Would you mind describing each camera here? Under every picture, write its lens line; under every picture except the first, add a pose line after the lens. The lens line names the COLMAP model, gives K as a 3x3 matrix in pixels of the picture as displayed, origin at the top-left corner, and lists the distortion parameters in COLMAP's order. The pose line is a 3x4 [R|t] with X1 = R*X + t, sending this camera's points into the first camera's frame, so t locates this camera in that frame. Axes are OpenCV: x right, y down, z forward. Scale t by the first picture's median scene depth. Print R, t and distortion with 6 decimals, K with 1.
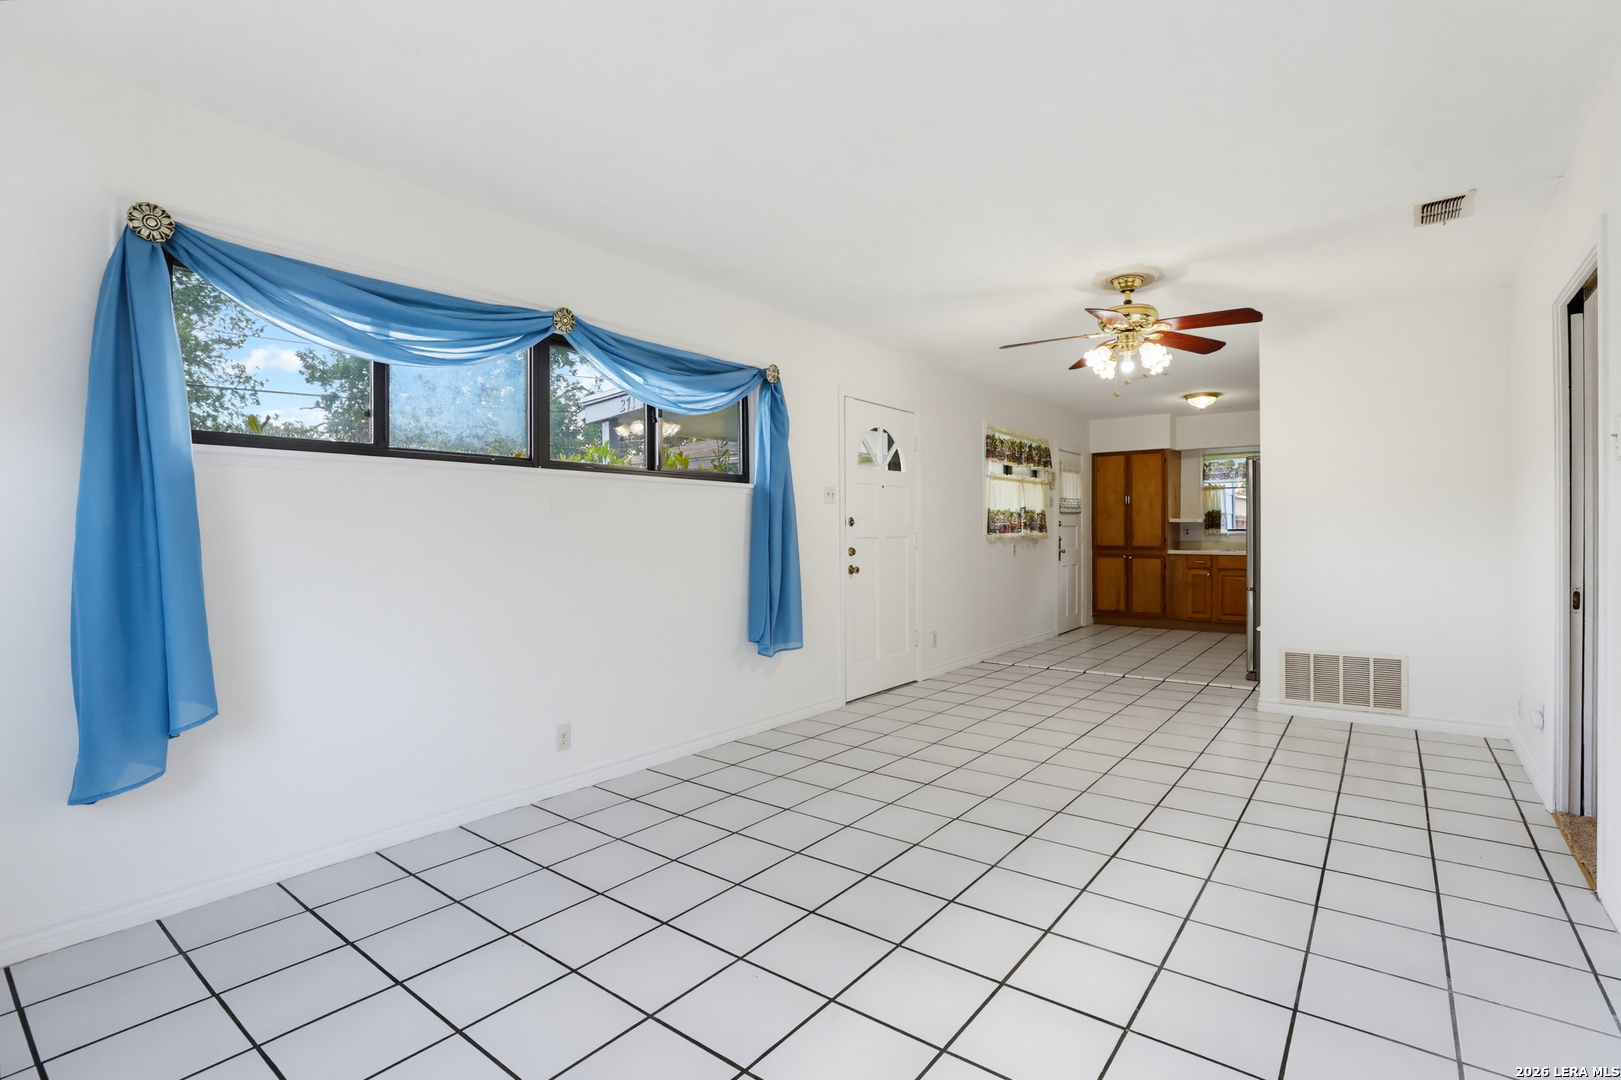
lens RADIAL K [[749.5, 0, 833.6], [0, 749.5, 542.1], [0, 0, 1]] dist [-0.022431, 0.004972]
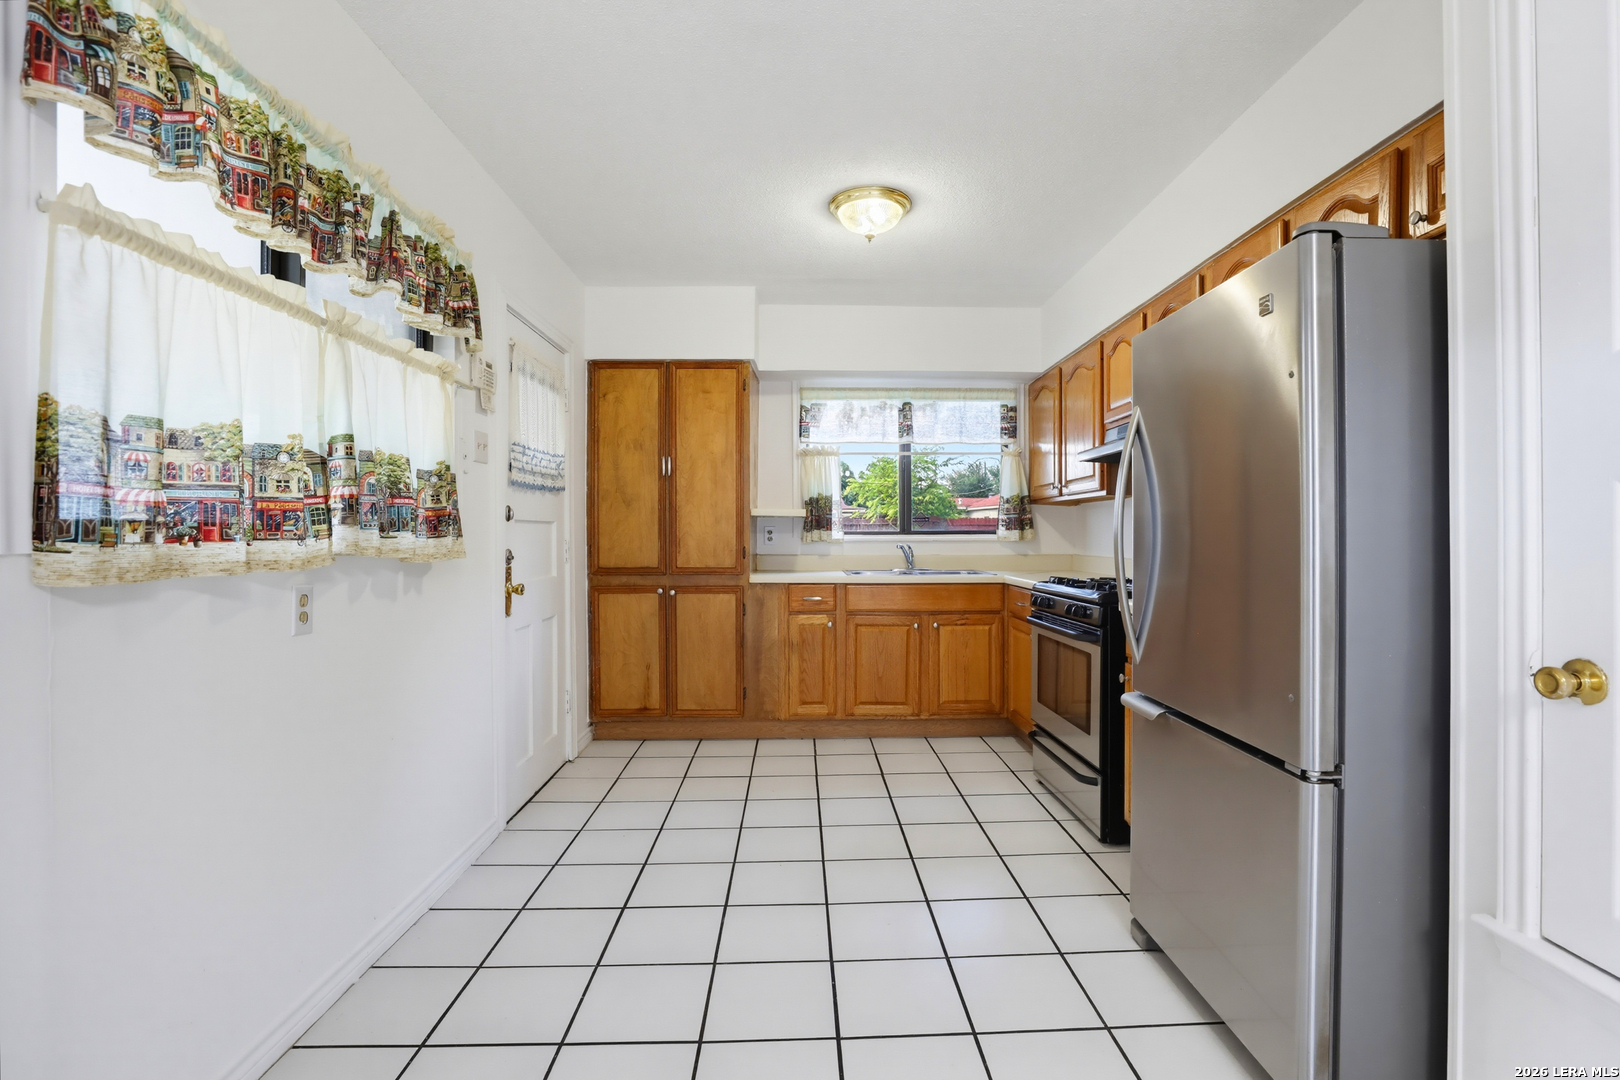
lens RADIAL K [[749.0, 0, 819.9], [0, 749.0, 538.2], [0, 0, 1]] dist [-0.022431, 0.004972]
pose [[0.784628, -0.001285, 0.619966, 0.186789], [0.007674, 0.999941, -0.007640, -0.008463], [-0.619919, 0.010752, 0.784592, 0.593421]]
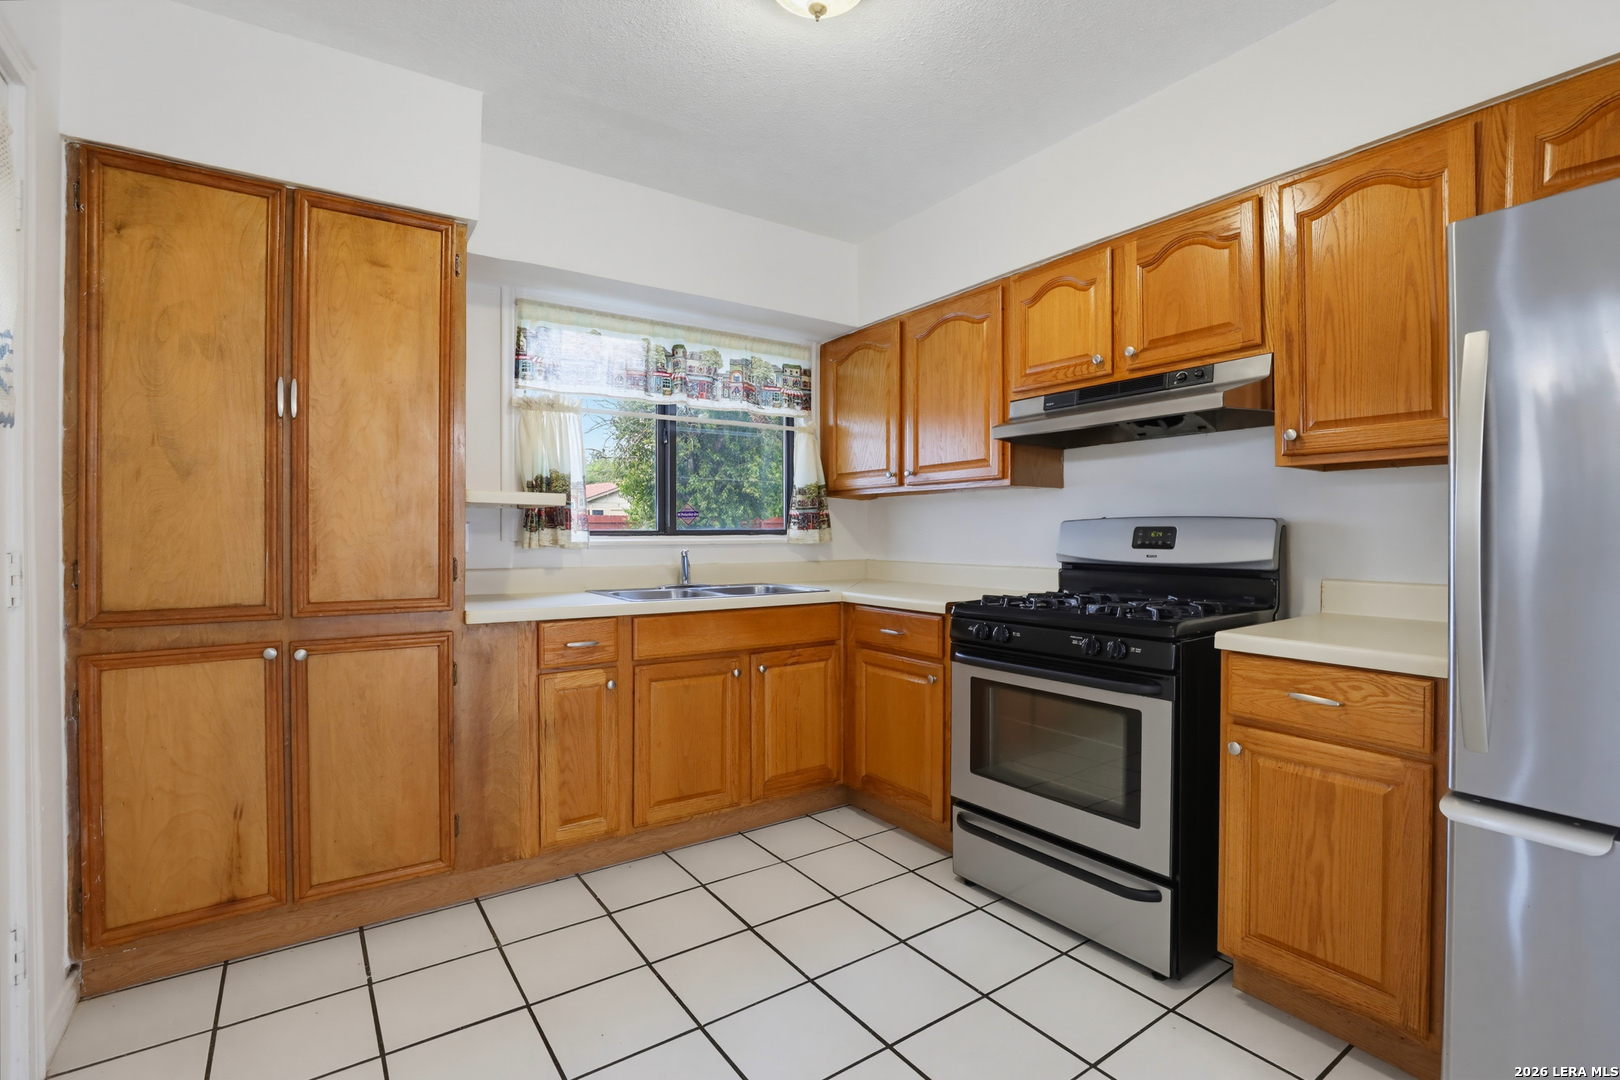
lens RADIAL K [[749.0, 0, 811.1], [0, 749.0, 531.8], [0, 0, 1]] dist [-0.022431, 0.004972]
pose [[0.310421, 0.002530, 0.950596, 0.234872], [0.012014, 0.999906, -0.006584, -0.013282], [-0.950523, 0.013464, 0.310362, 0.794863]]
